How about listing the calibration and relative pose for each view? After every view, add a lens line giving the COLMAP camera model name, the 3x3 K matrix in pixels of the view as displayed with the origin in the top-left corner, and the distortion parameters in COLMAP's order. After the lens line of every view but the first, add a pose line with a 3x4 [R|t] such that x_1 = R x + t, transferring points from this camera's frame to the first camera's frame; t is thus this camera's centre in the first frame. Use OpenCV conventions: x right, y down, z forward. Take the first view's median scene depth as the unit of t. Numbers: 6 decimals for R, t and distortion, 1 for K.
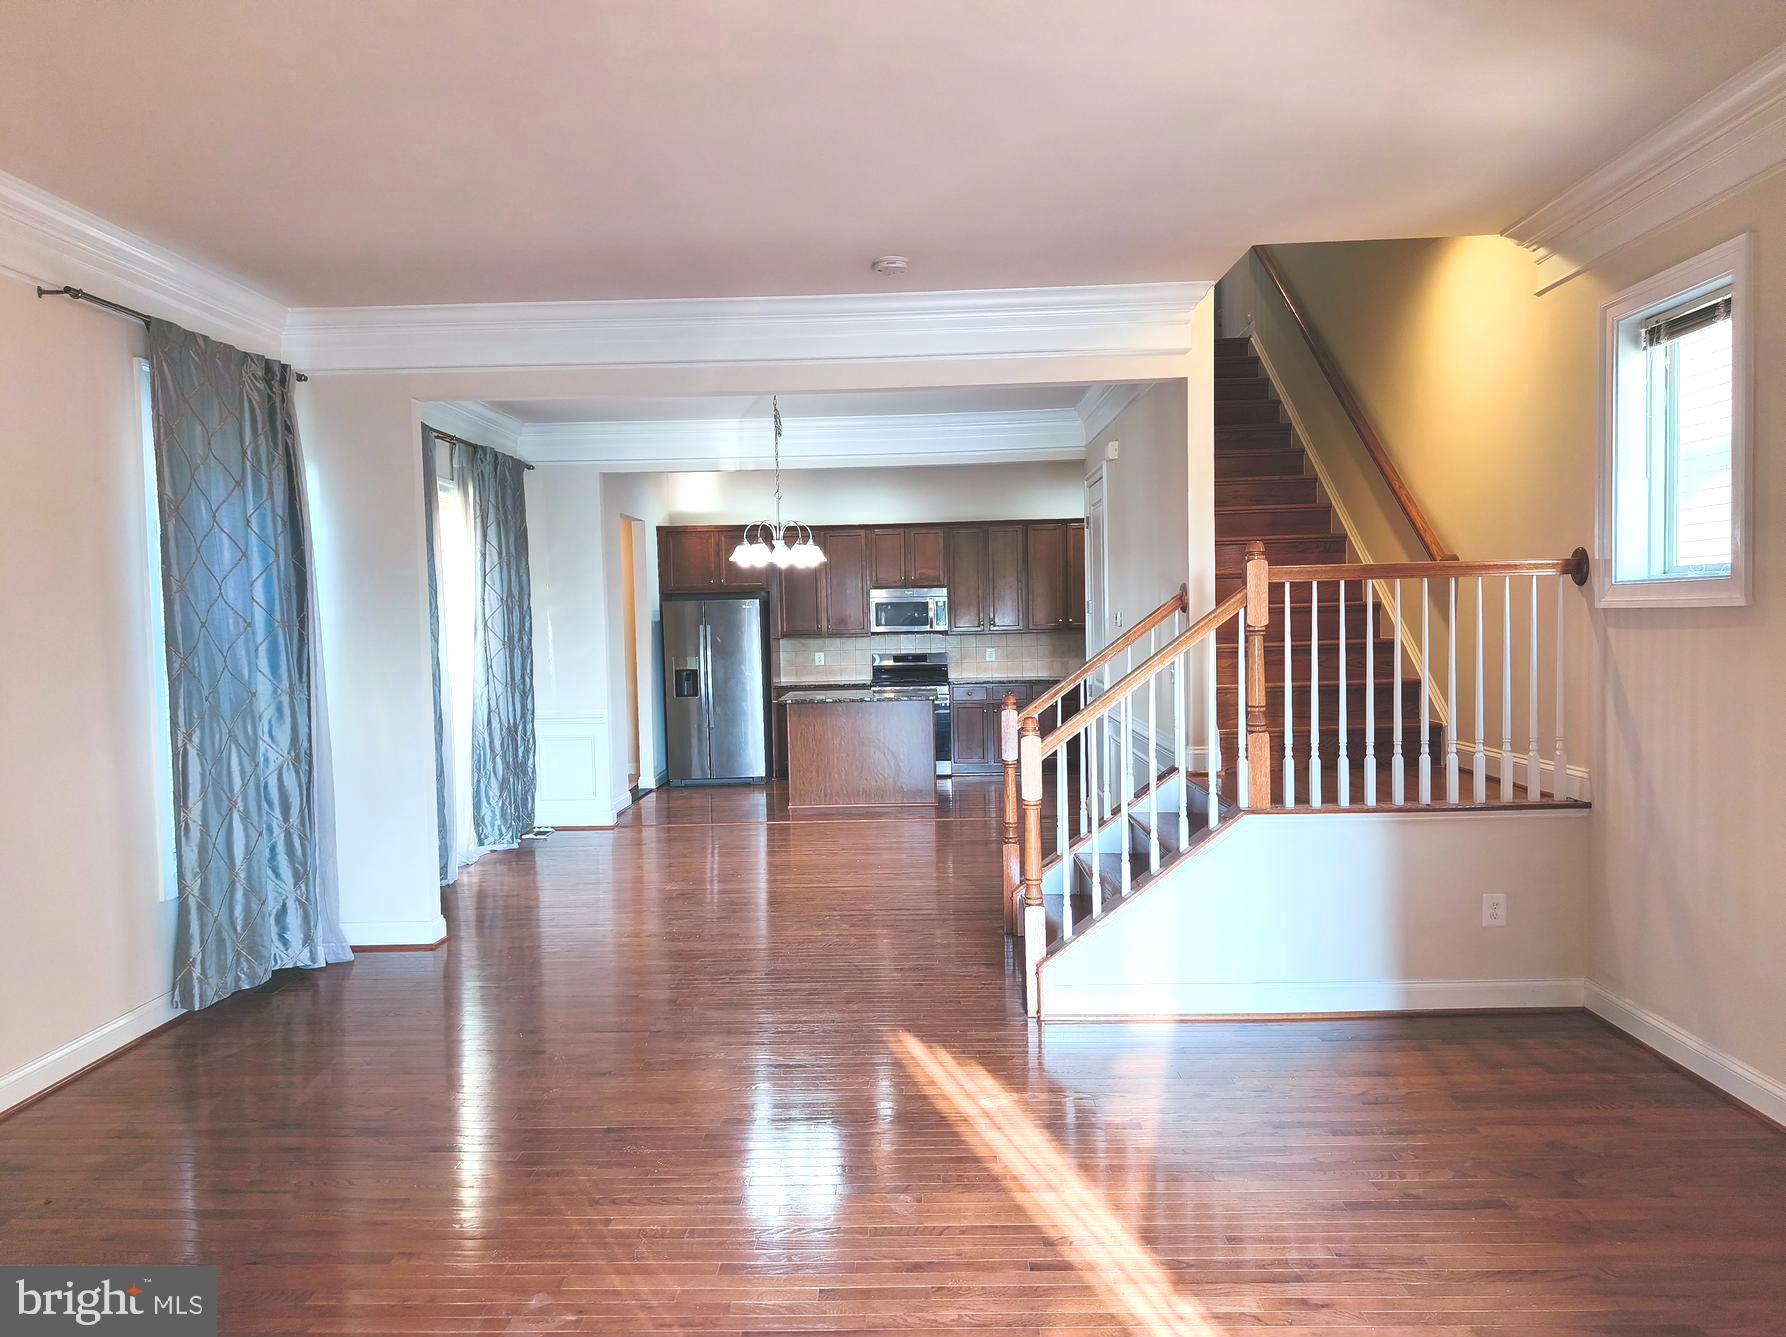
lens RADIAL K [[1232.7, 0, 883.7], [0, 1232.7, 671.1], [0, 0, 1]] dist [0.061231, -0.086389]
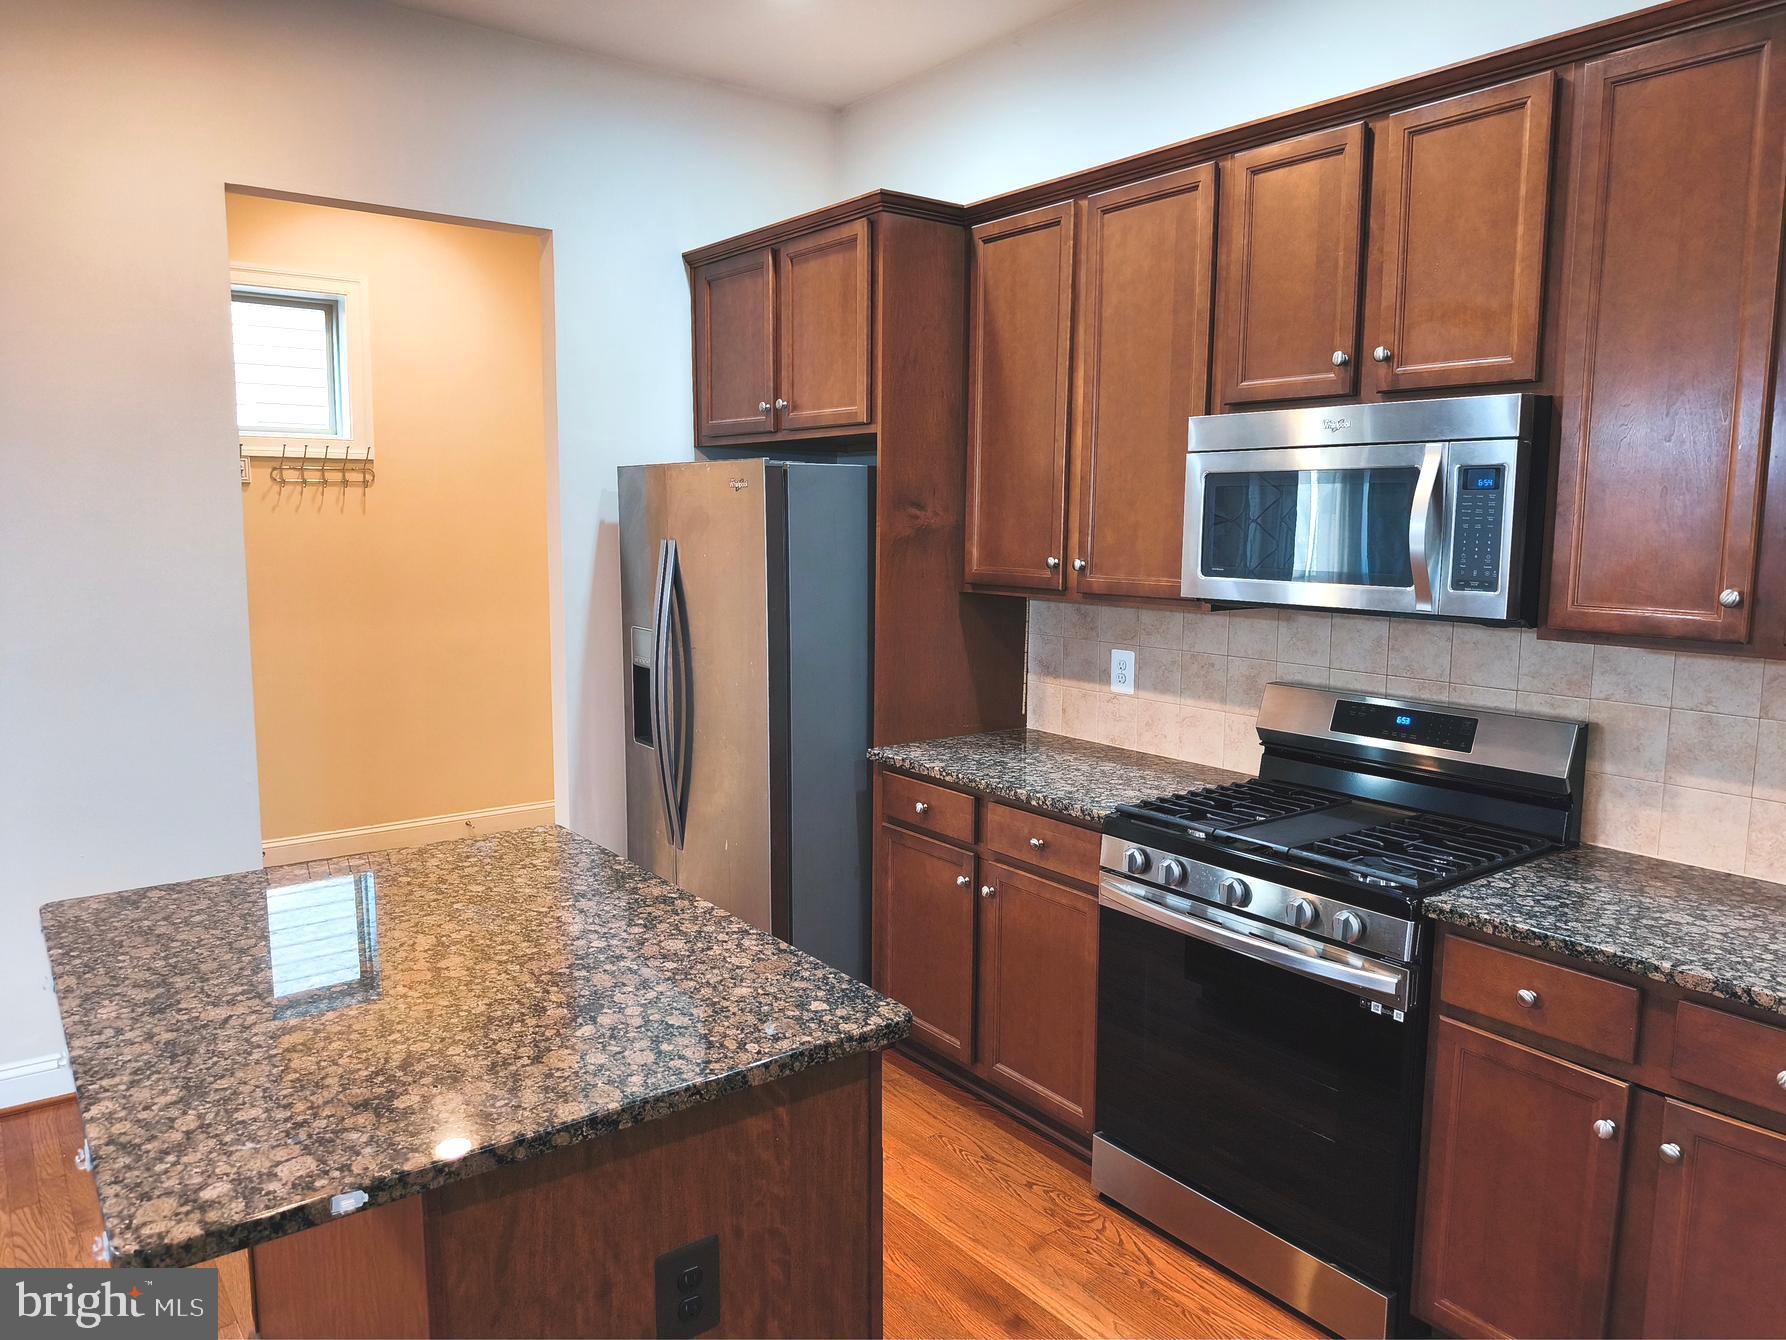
lens RADIAL K [[1232.7, 0, 883.7], [0, 1232.7, 672.6], [0, 0, 1]] dist [0.061231, -0.086389]
pose [[0.624074, 0.127193, -0.770943, 0.311144], [-0.056108, 0.991410, 0.118147, -0.093830], [0.779348, -0.030476, 0.625850, 1.771079]]
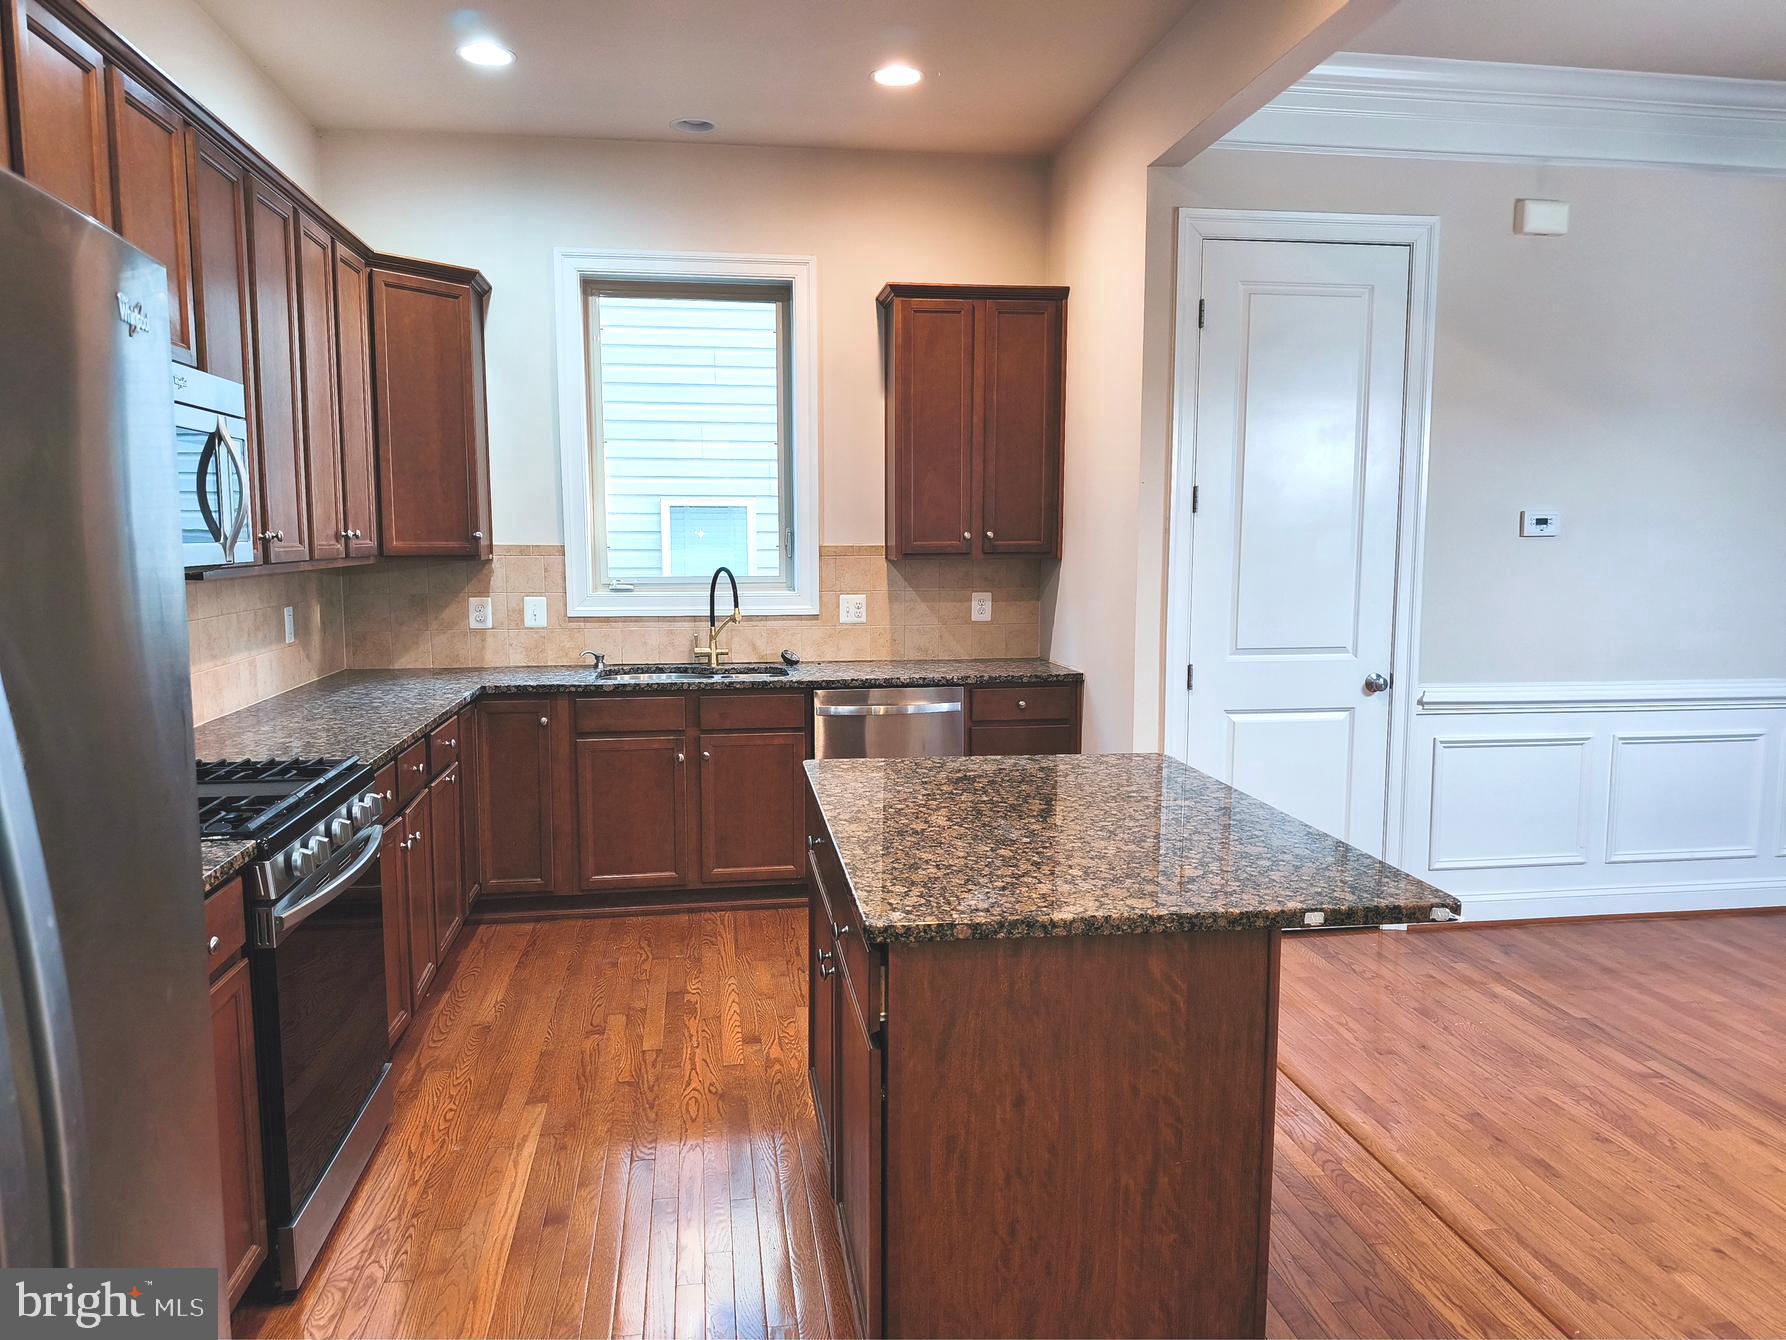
lens RADIAL K [[1232.7, 0, 883.7], [0, 1232.7, 672.6], [0, 0, 1]] dist [0.061231, -0.086389]
pose [[-0.177802, -0.089173, 0.980018, -0.468990], [0.048746, 0.993865, 0.099277, -0.065460], [-0.982858, 0.065424, -0.172364, 2.027563]]
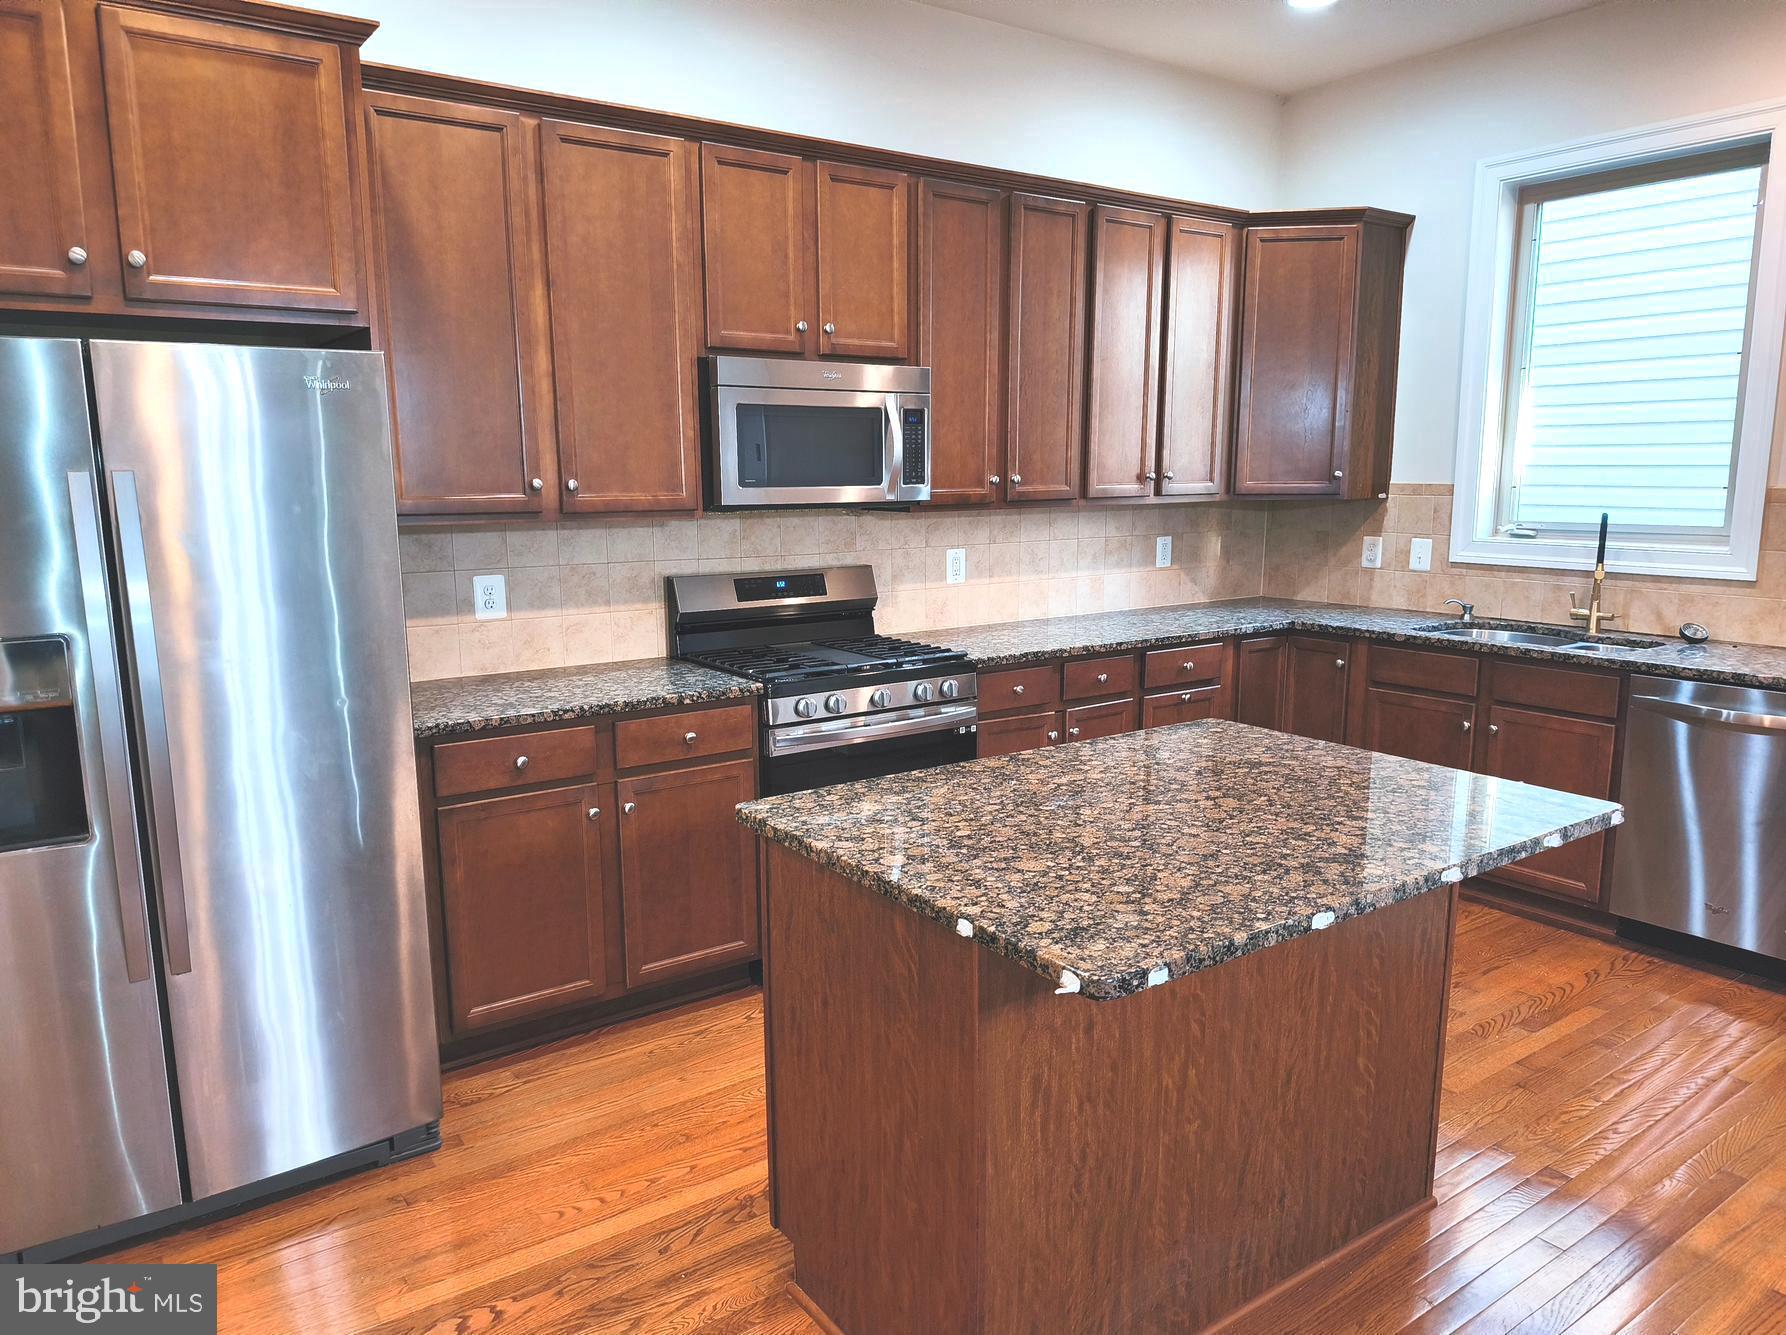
lens RADIAL K [[1229.1, 0, 895.3], [0, 1229.1, 679.0], [0, 0, 1]] dist [0.099452, -0.150417]
pose [[0.795628, -0.085871, 0.599668, -0.350784], [0.015899, 0.992521, 0.121032, -0.056494], [-0.605577, -0.086762, 0.791043, 1.626744]]
